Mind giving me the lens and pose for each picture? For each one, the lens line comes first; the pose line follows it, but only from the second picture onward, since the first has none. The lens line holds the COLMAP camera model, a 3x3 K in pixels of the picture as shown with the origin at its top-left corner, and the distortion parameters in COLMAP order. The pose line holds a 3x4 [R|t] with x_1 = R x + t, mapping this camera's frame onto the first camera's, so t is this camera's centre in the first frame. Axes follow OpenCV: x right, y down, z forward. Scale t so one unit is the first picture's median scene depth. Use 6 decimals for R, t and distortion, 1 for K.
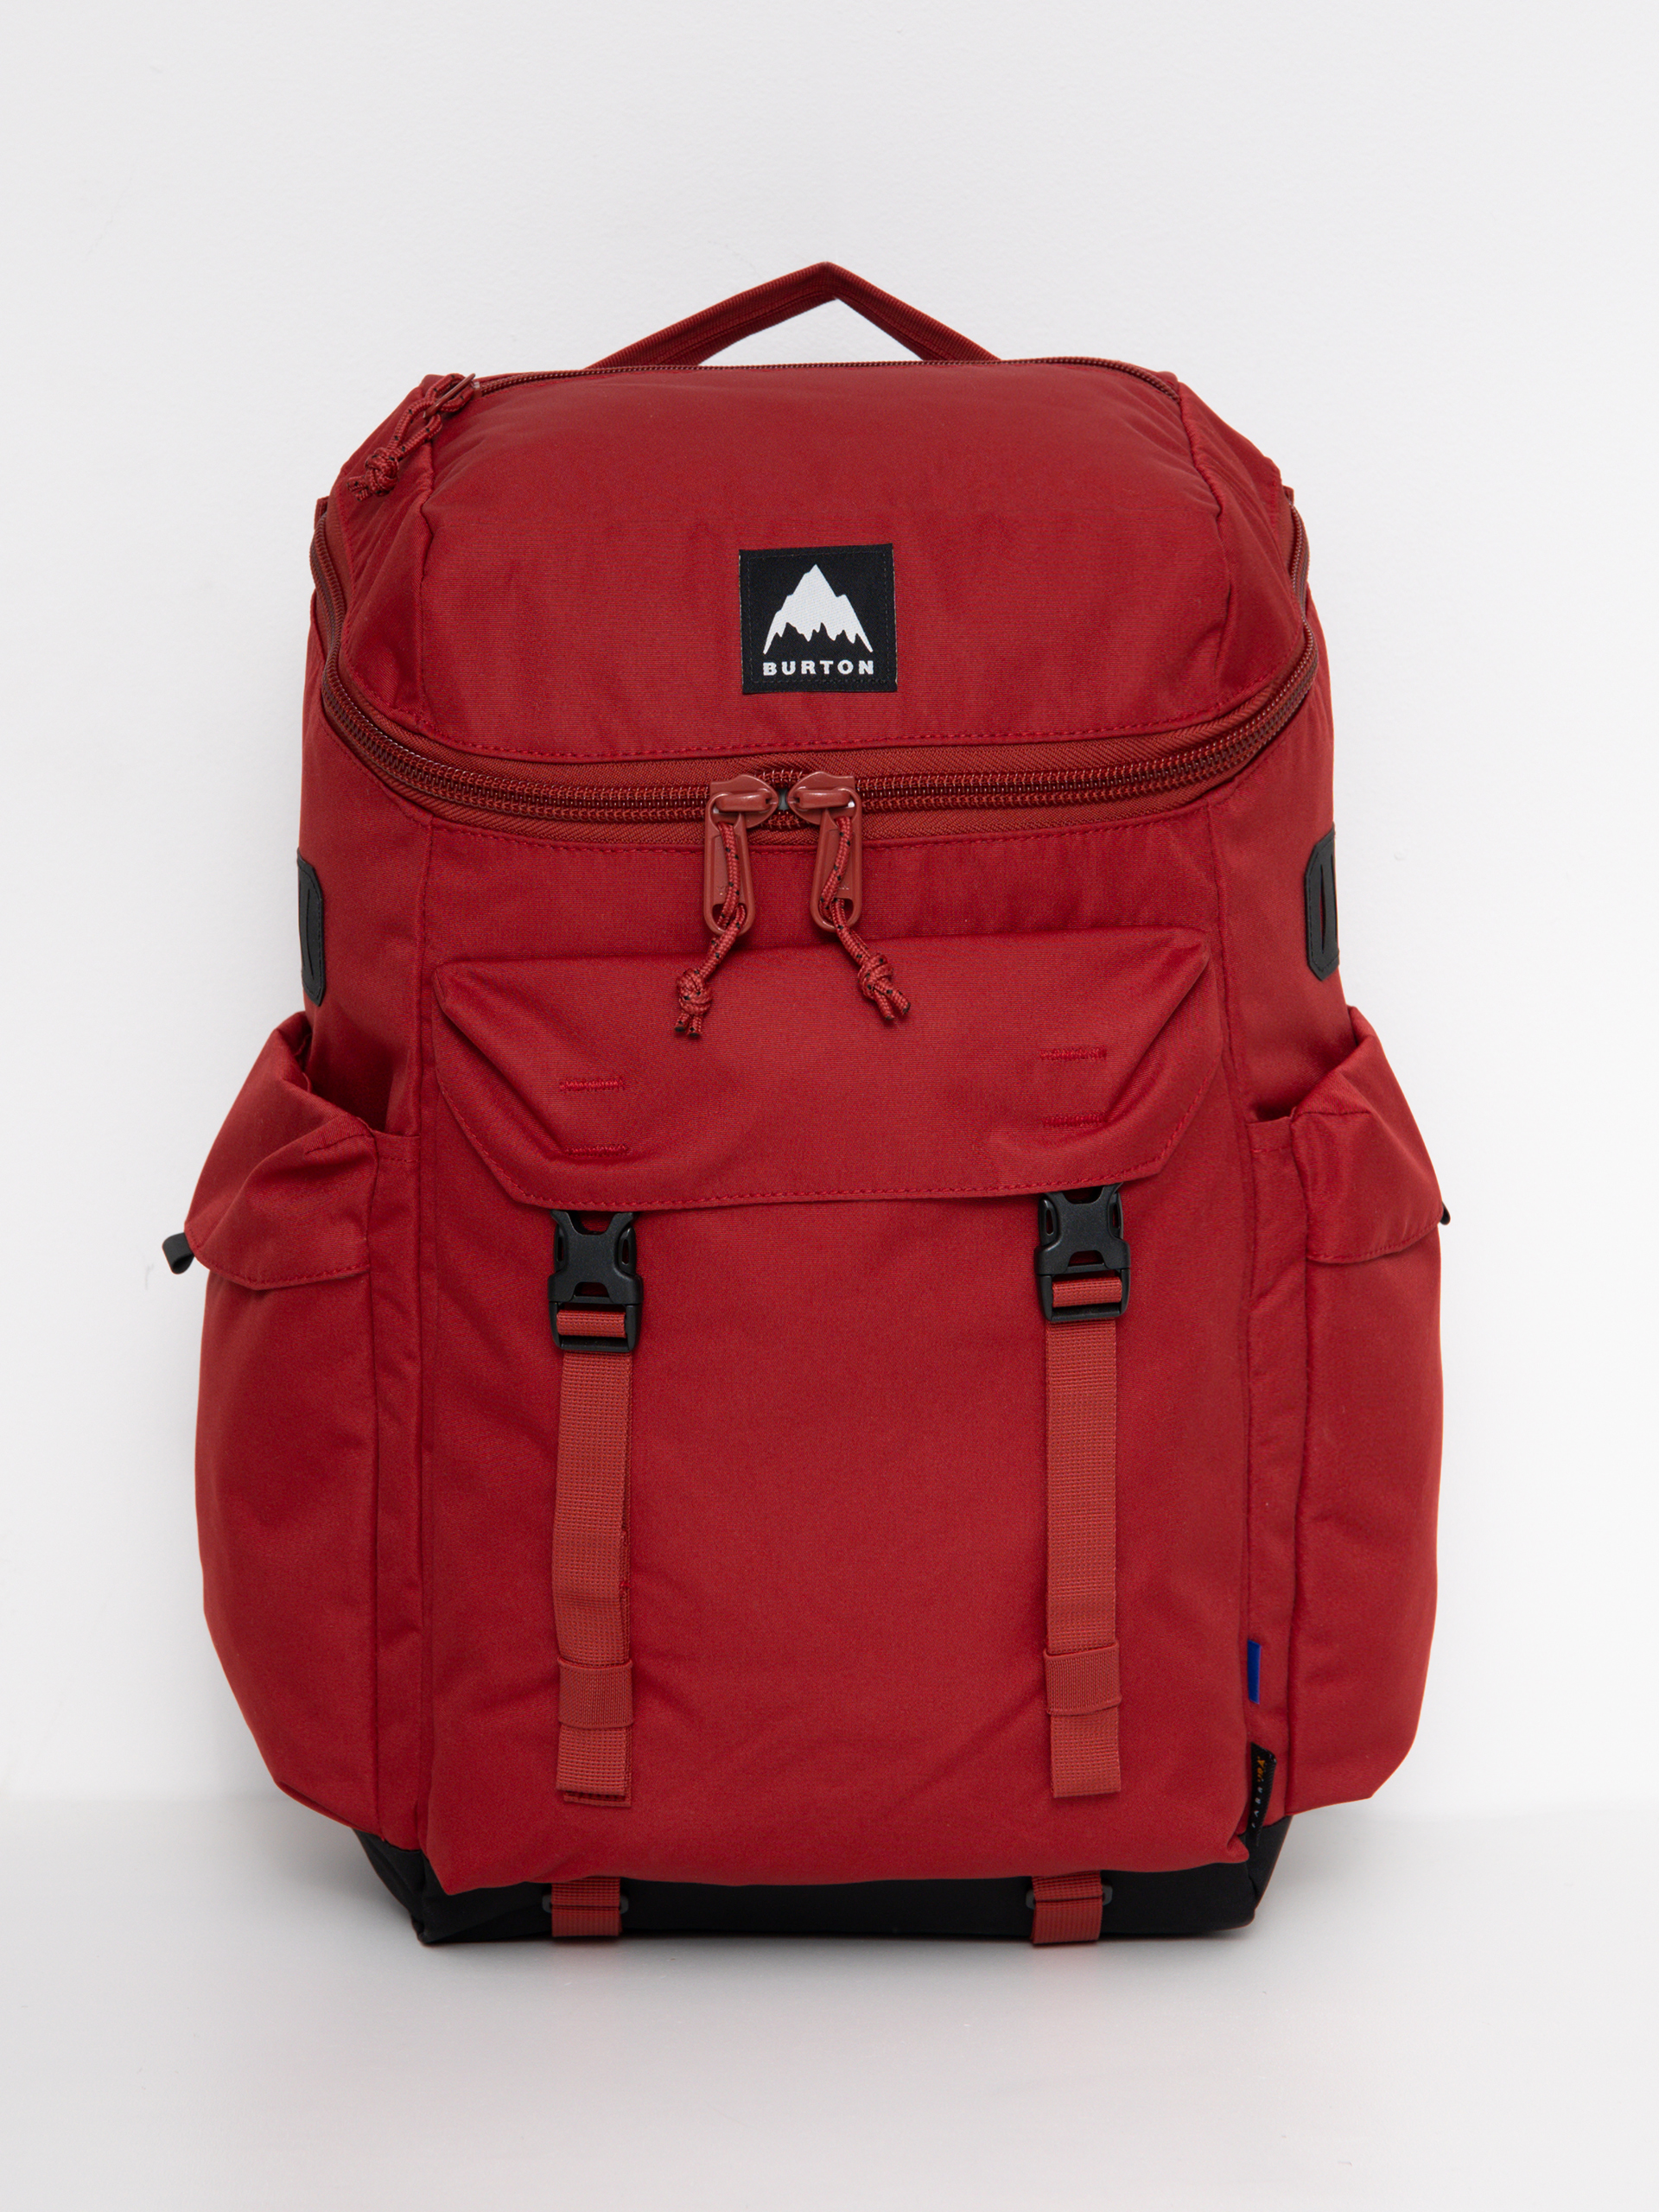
lens RADIAL K [[4990.8, 0, 829.5], [0, 4990.8, 1106.0], [0, 0, 1]] dist [0.022287, 0.123125]
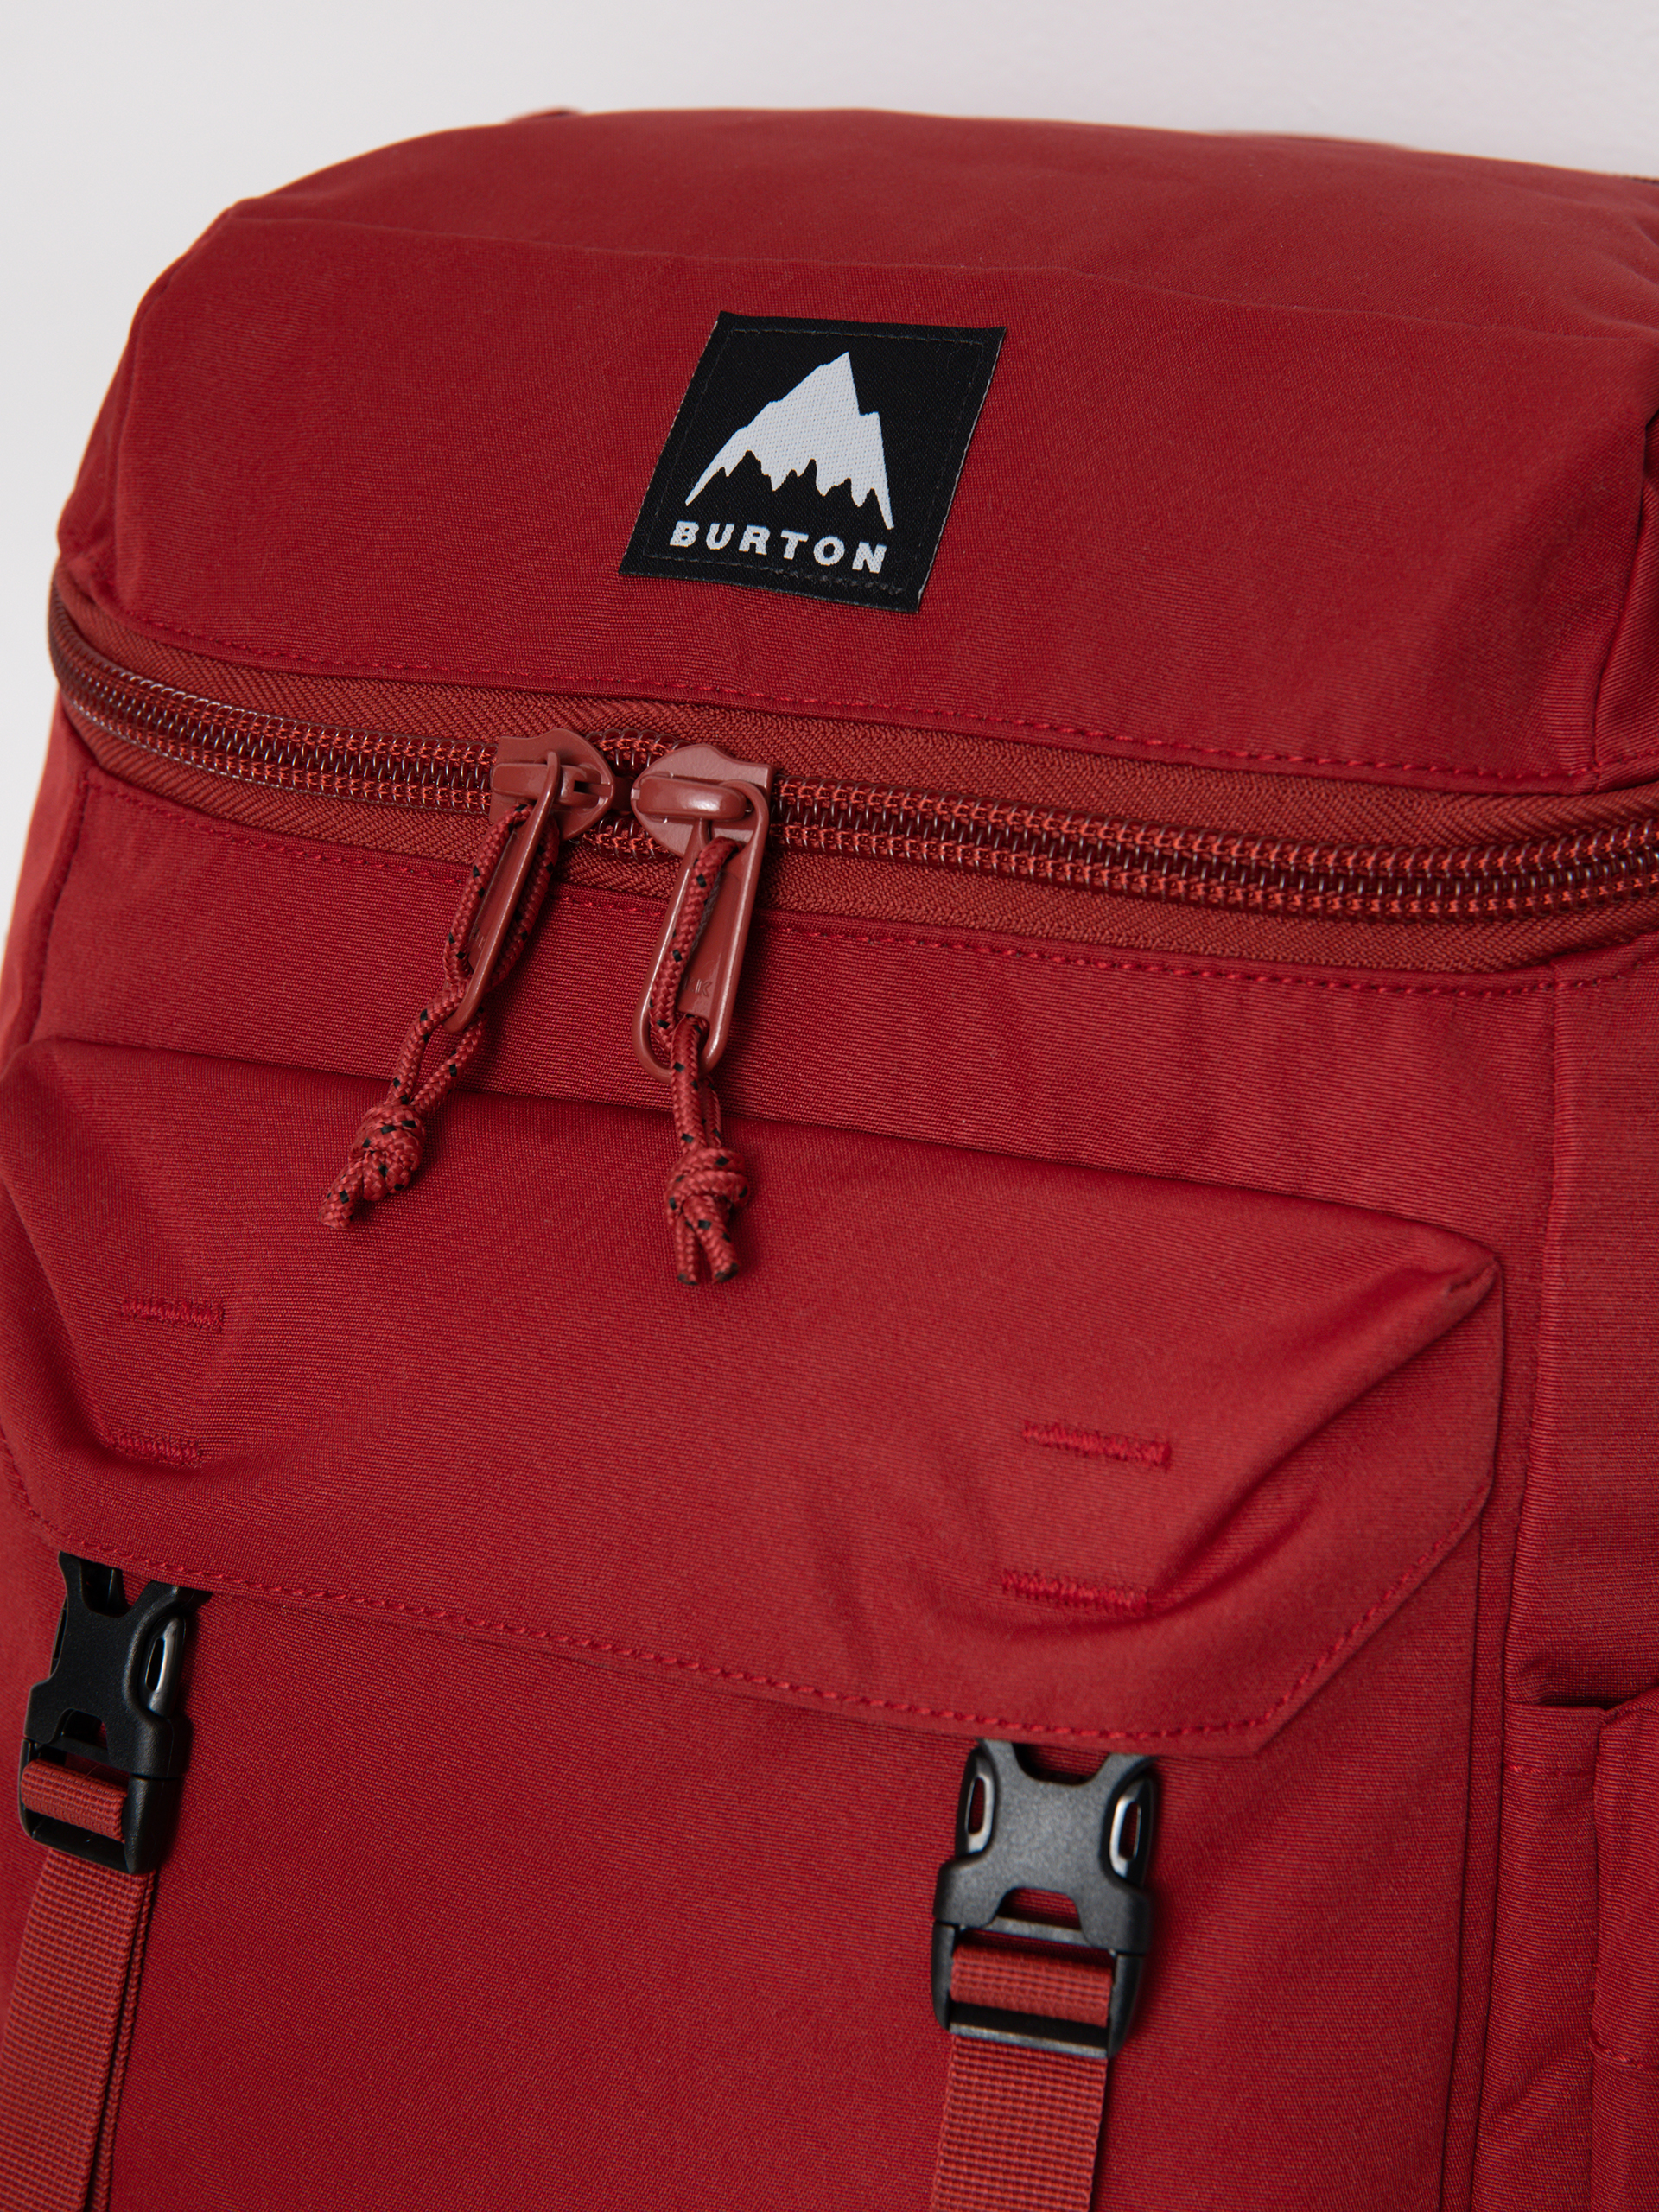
lens RADIAL K [[4990.8, 0, 829.5], [0, 4990.8, 1106.0], [0, 0, 1]] dist [0.022287, 0.123125]
pose [[0.909891, 0.172535, -0.377267, 0.190243], [-0.227346, 0.968073, -0.105584, 0.012794], [0.347005, 0.181840, 0.920066, 0.574122]]
